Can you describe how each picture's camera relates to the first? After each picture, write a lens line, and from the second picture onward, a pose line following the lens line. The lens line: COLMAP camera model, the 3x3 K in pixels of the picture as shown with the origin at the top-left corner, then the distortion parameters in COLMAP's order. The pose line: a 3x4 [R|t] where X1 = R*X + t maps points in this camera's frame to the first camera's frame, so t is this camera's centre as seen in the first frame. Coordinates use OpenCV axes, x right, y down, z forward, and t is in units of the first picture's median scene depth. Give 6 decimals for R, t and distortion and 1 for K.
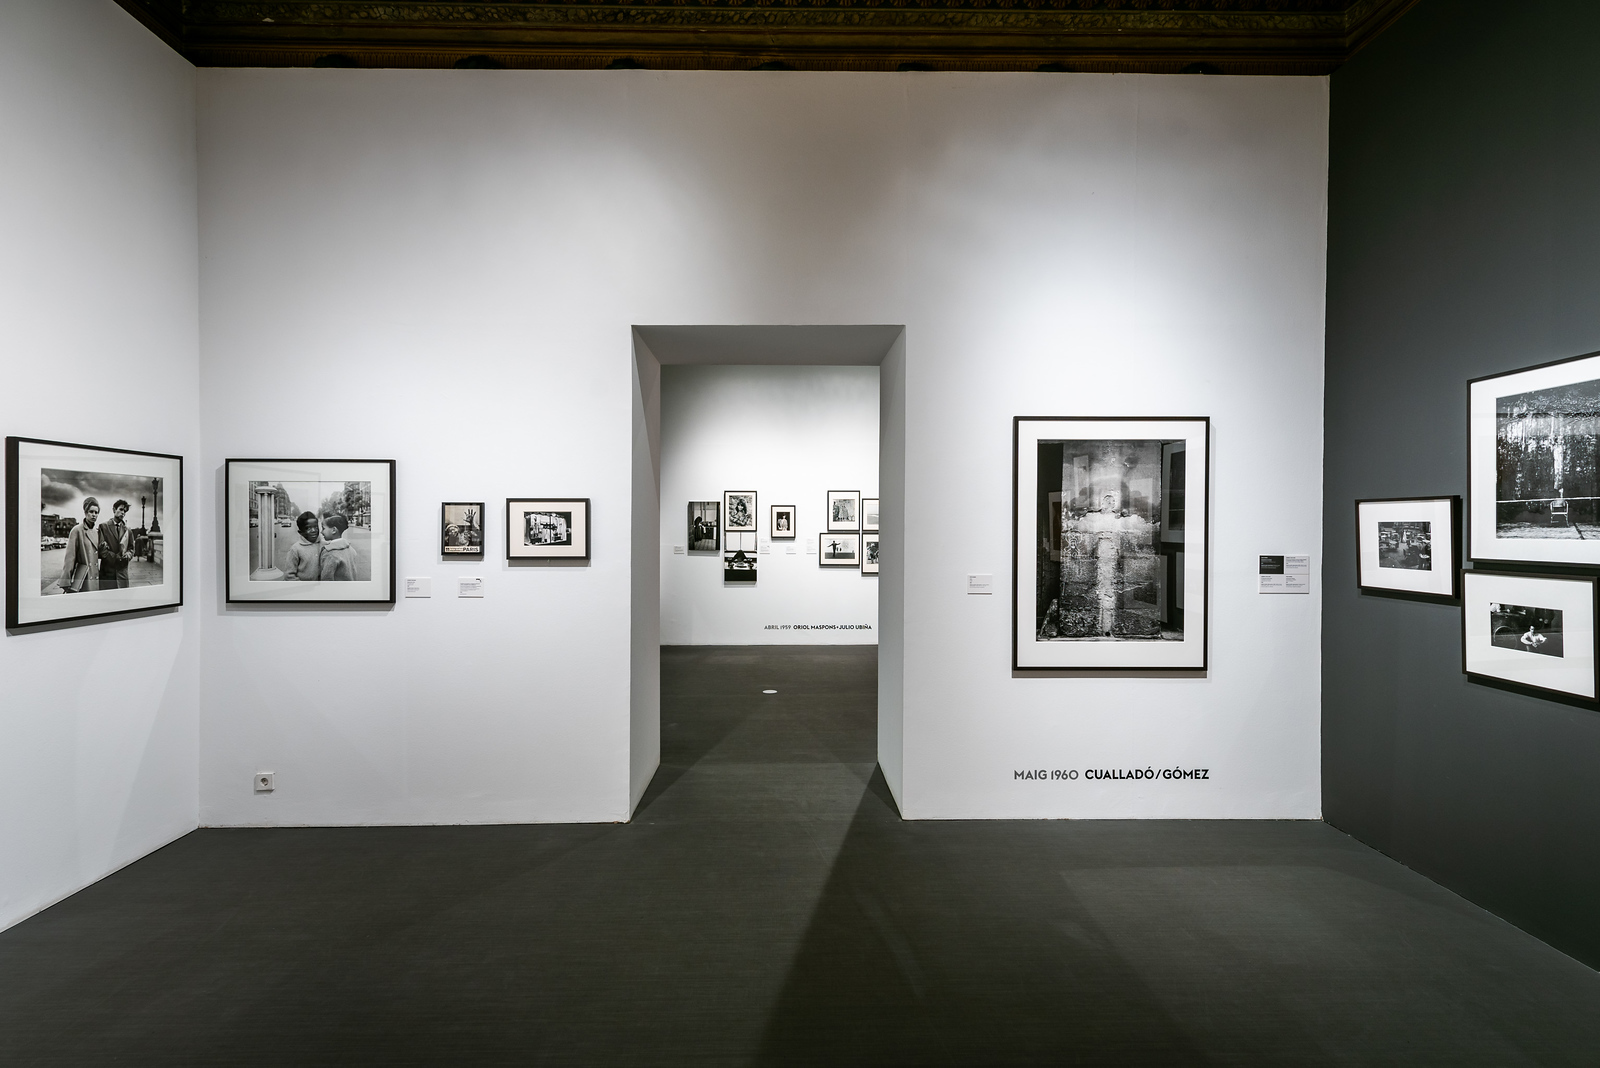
lens RADIAL K [[758.6, 0, 787.2], [0, 758.6, 528.8], [0, 0, 1]] dist [0.009531, -0.002879]
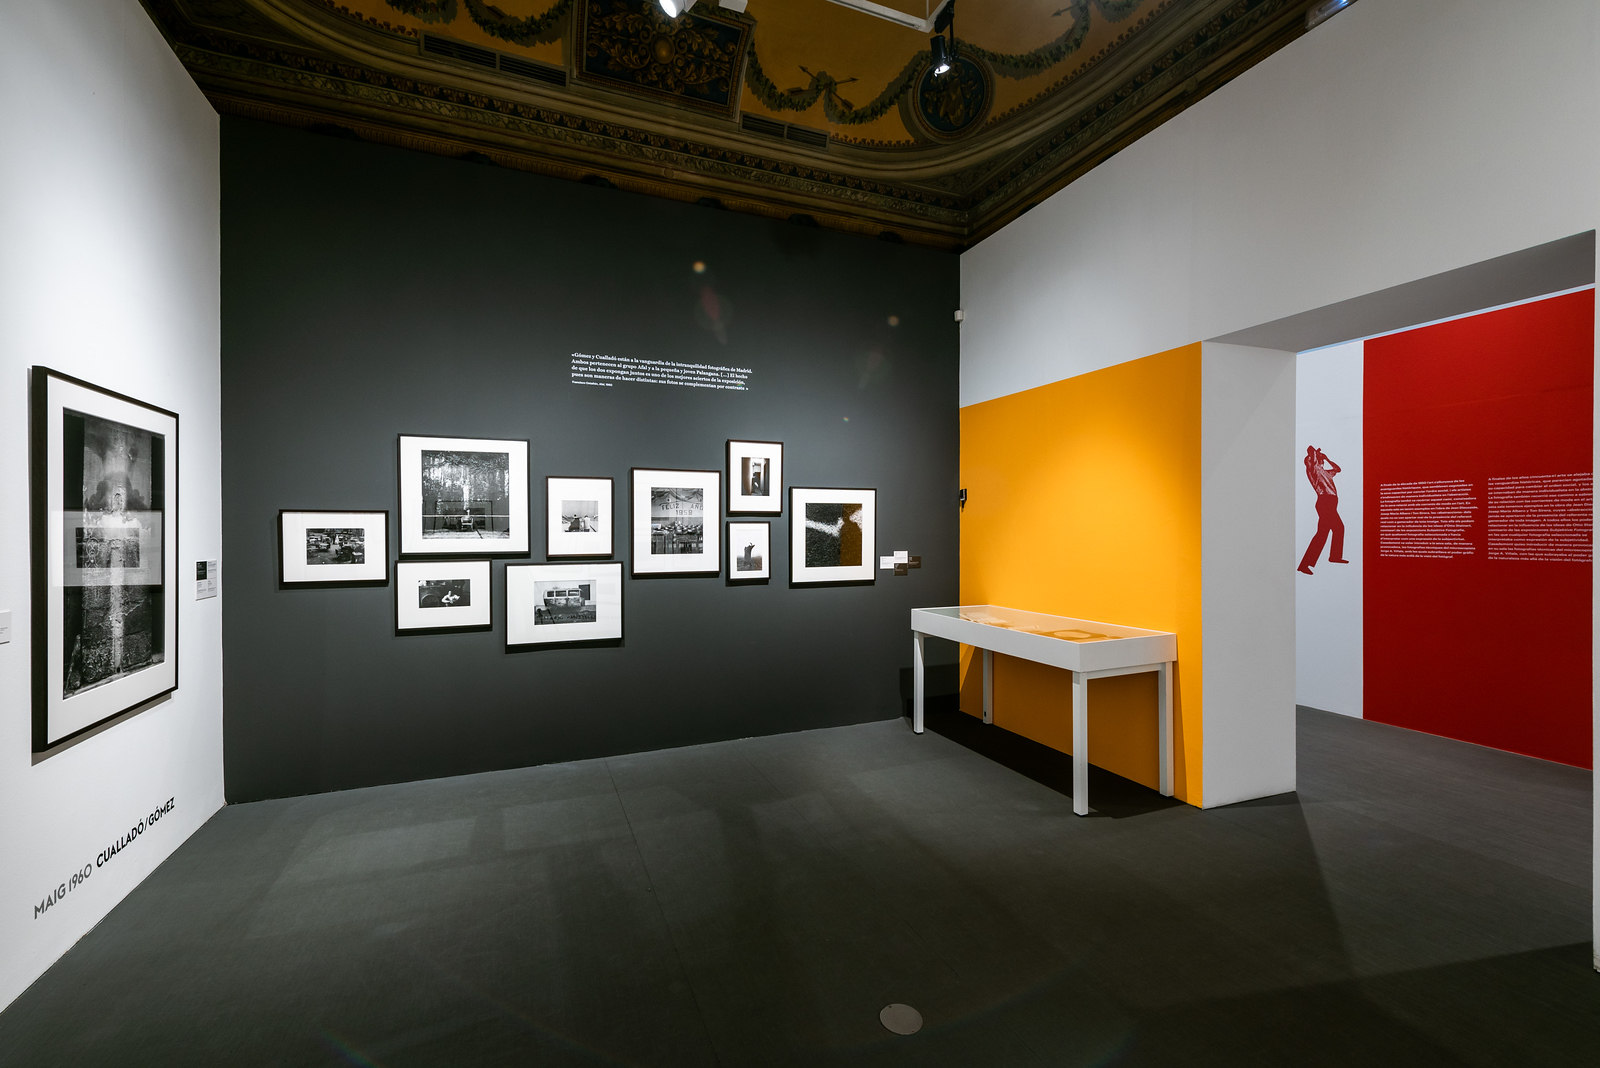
lens RADIAL K [[675.0, 0, 797.7], [0, 675.0, 532.7], [0, 0, 1]] dist [0.021407, -0.003886]
pose [[-0.372797, -0.003148, 0.927908, -0.587529], [0.005862, 0.999966, 0.005748, -0.003908], [-0.927894, 0.007582, -0.372766, 0.720973]]
